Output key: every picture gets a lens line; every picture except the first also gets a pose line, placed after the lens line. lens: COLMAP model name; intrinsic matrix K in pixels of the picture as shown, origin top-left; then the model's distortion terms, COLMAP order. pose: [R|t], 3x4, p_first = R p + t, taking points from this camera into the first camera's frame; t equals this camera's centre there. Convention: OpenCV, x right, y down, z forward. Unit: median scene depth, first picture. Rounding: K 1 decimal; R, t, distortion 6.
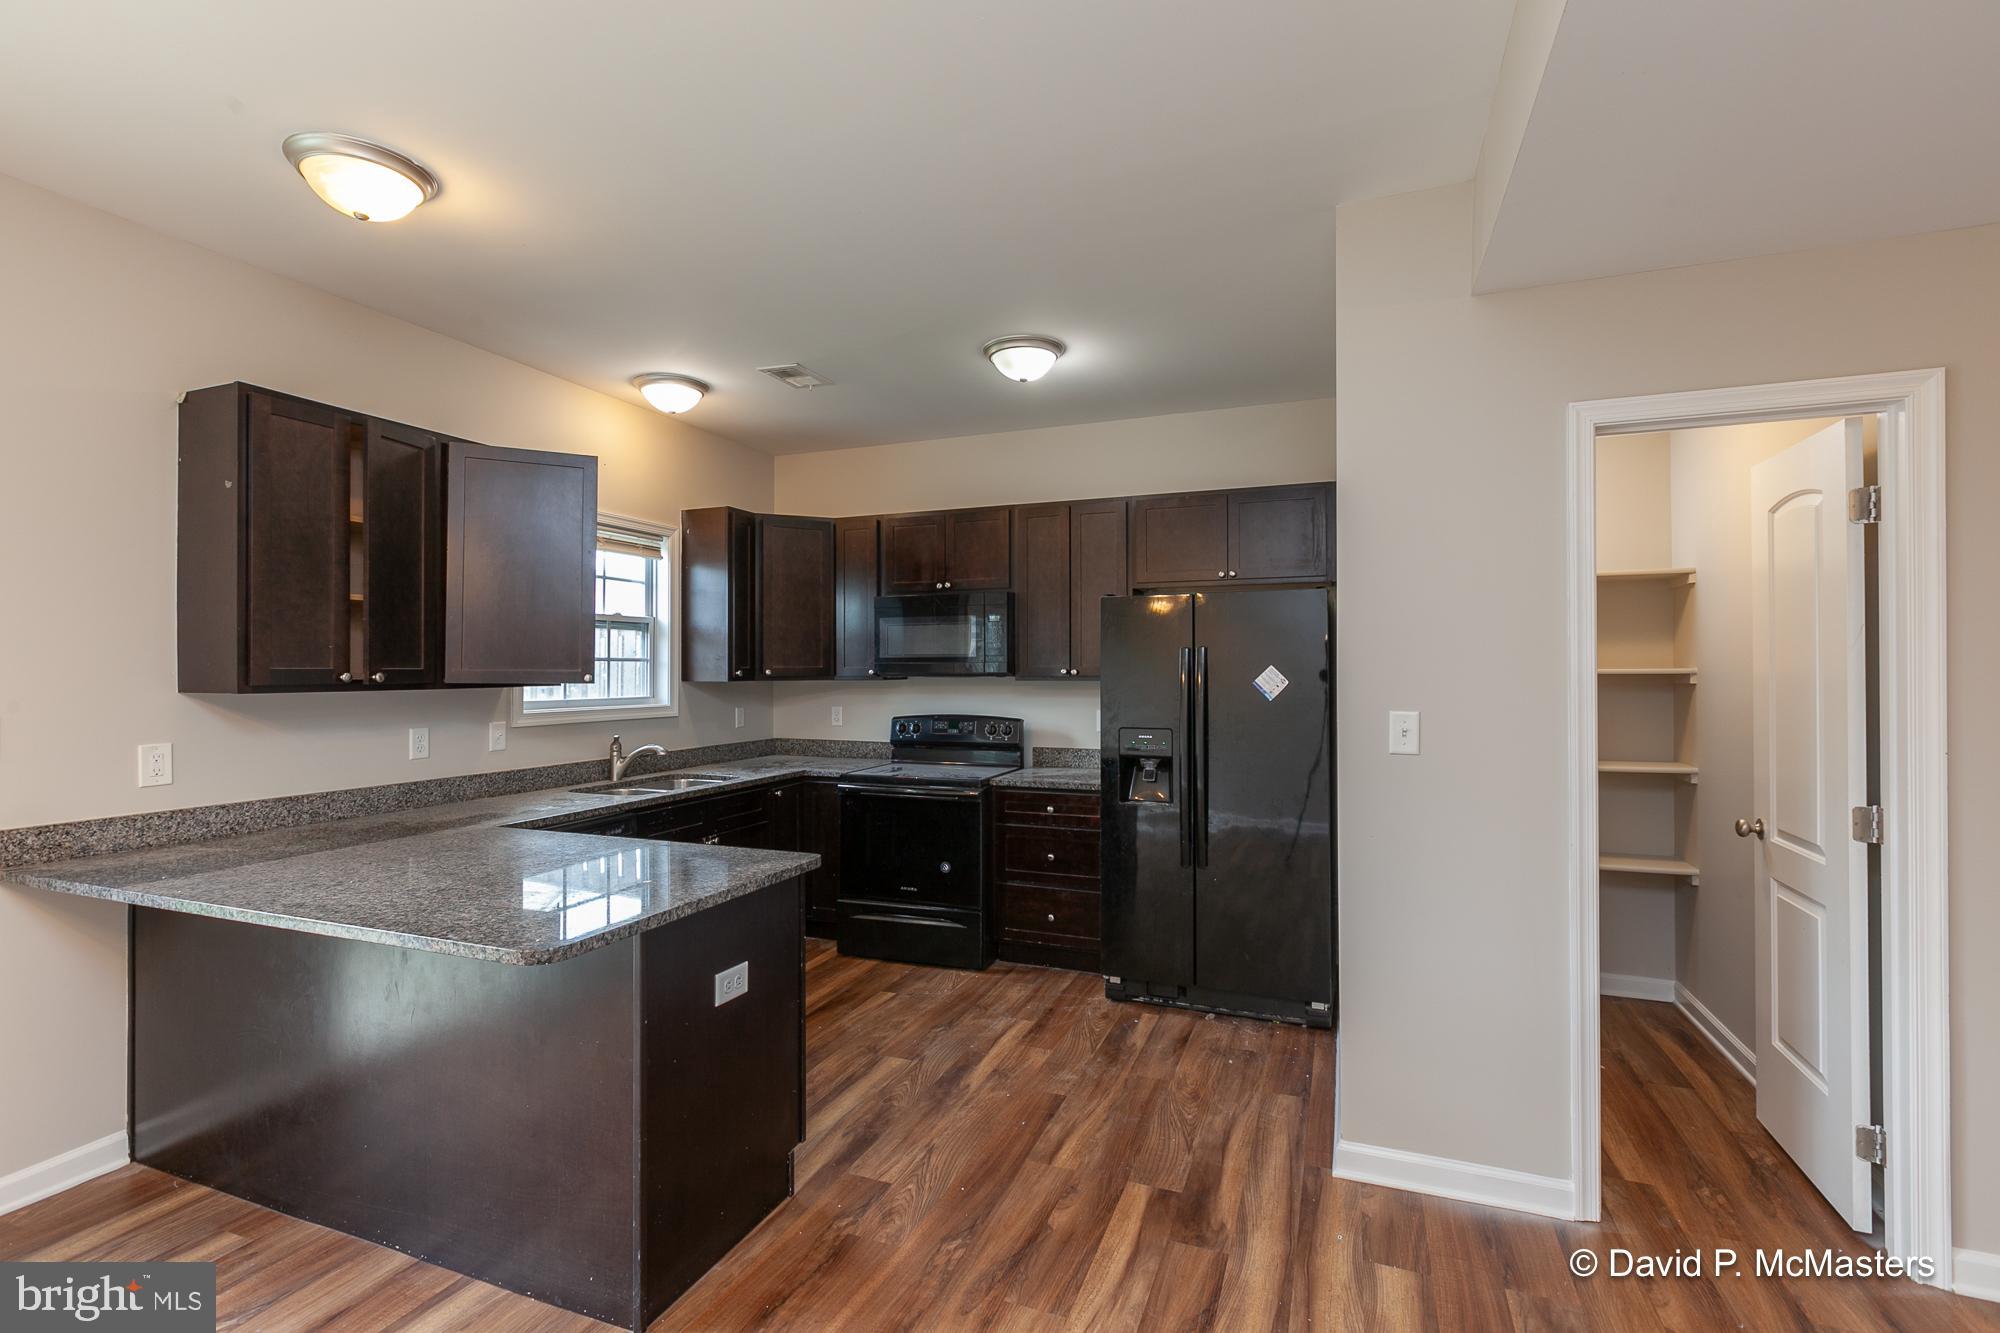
lens RADIAL K [[896.9, 0, 997.0], [0, 896.9, 665.1], [0, 0, 1]] dist [0.005245, -0.001917]
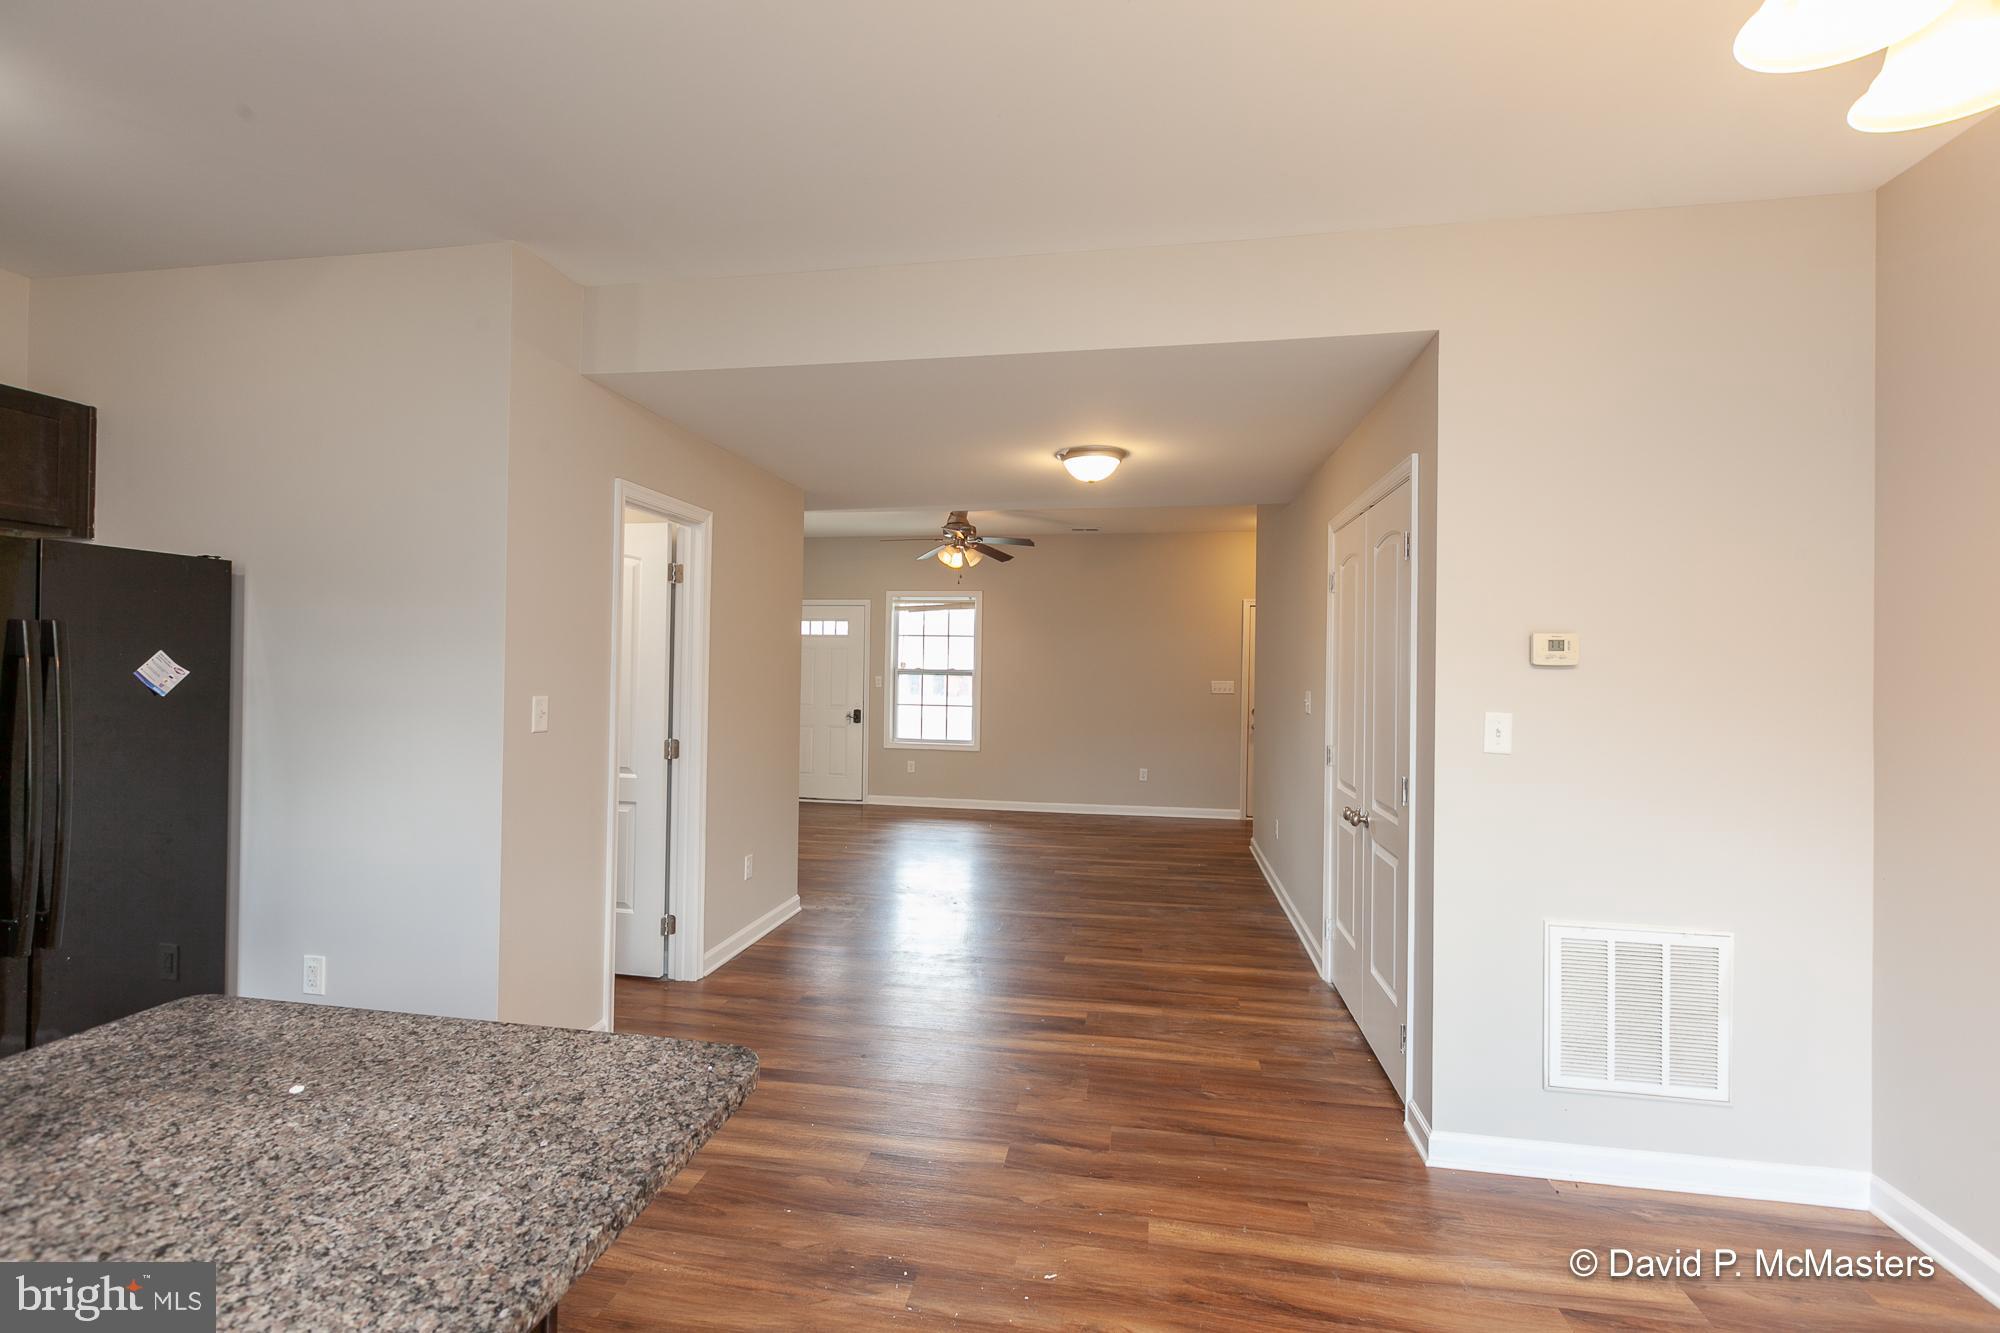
lens RADIAL K [[896.9, 0, 970.9], [0, 896.9, 656.4], [0, 0, 1]] dist [0.005245, -0.001917]
pose [[-0.164633, 0.009507, 0.986309, -0.612460], [-0.021494, 0.999682, -0.013224, 0.000106], [-0.986121, -0.023376, -0.164376, 0.465816]]
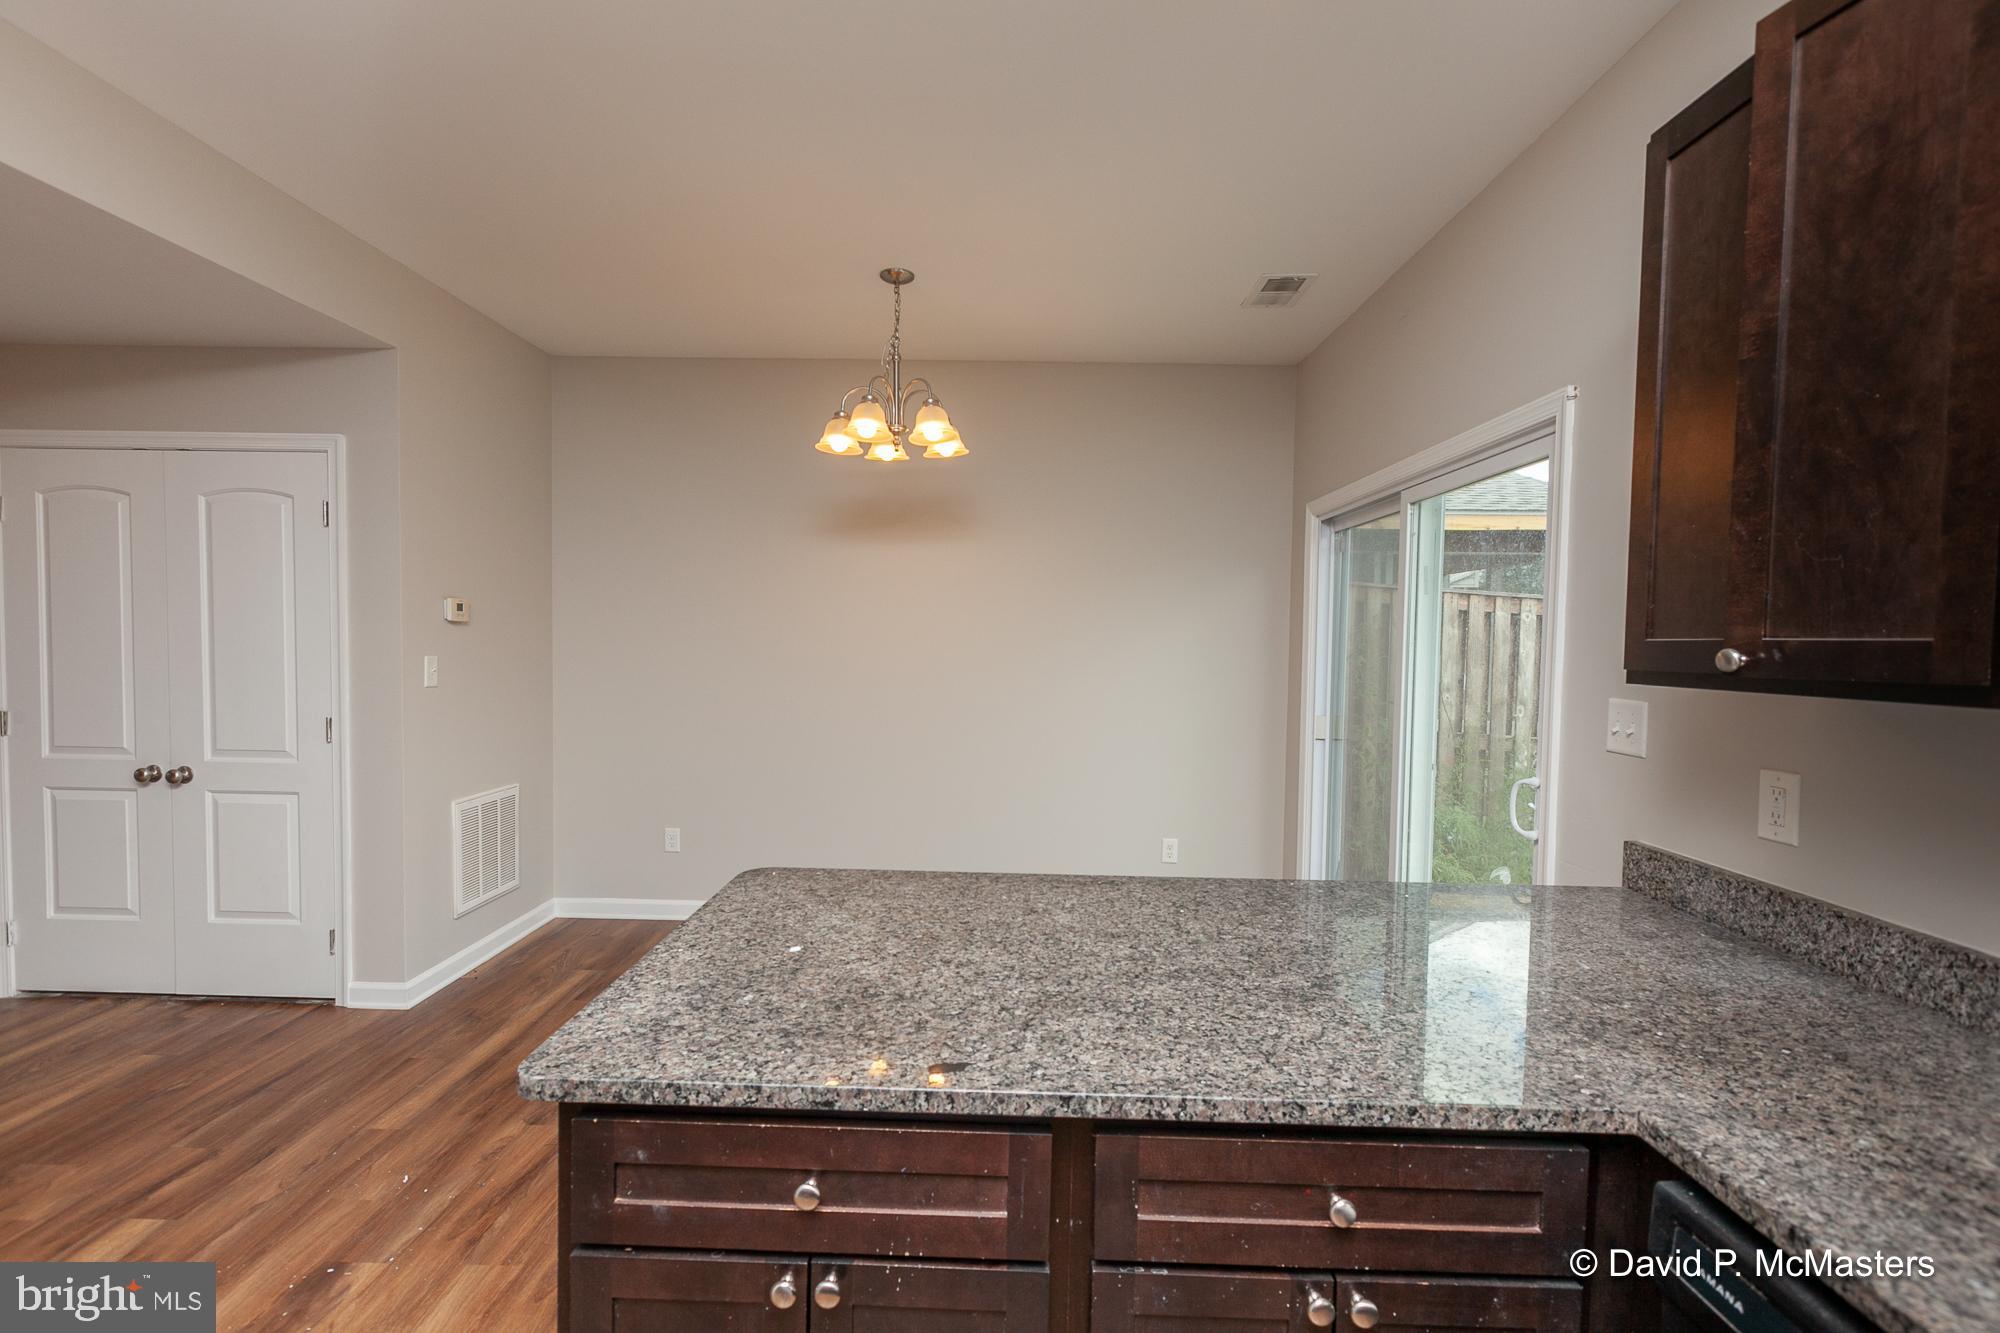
lens RADIAL K [[896.9, 0, 1002.1], [0, 896.9, 673.5], [0, 0, 1]] dist [0.005245, -0.001917]
pose [[-0.941275, -0.000454, -0.337642, -0.198411], [-0.011083, 0.999502, 0.029552, 0.009250], [0.337460, 0.031559, -0.940811, 1.088059]]
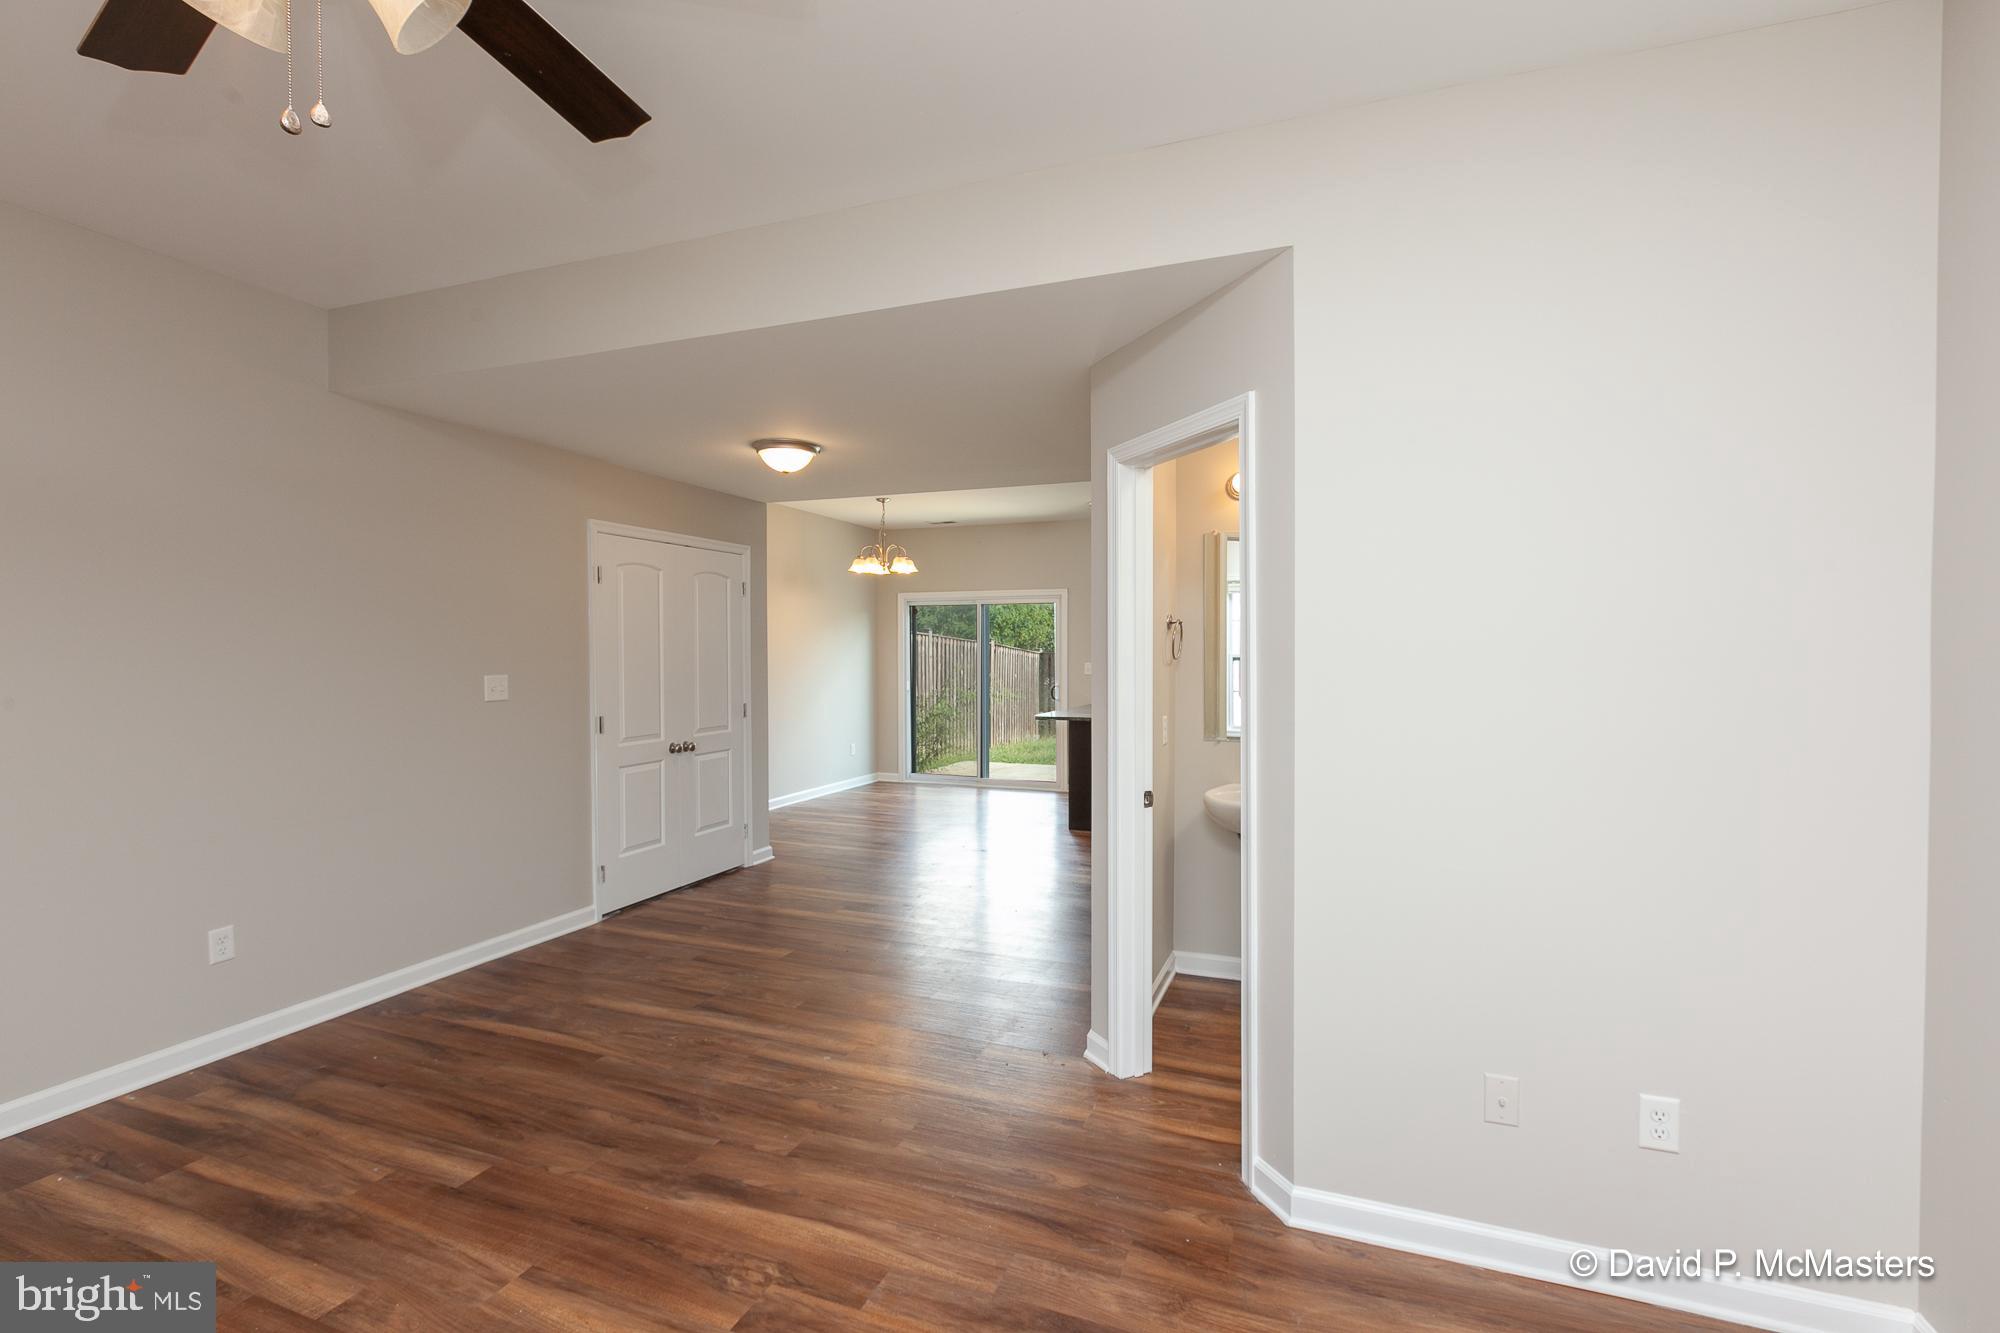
lens RADIAL K [[896.9, 0, 1002.9], [0, 896.9, 694.7], [0, 0, 1]] dist [0.005245, -0.001917]
pose [[-0.000446, 0.053172, -0.998585, 1.873477], [0.007216, 0.998560, 0.053167, -0.010163], [0.999974, -0.007182, -0.000829, 0.416760]]
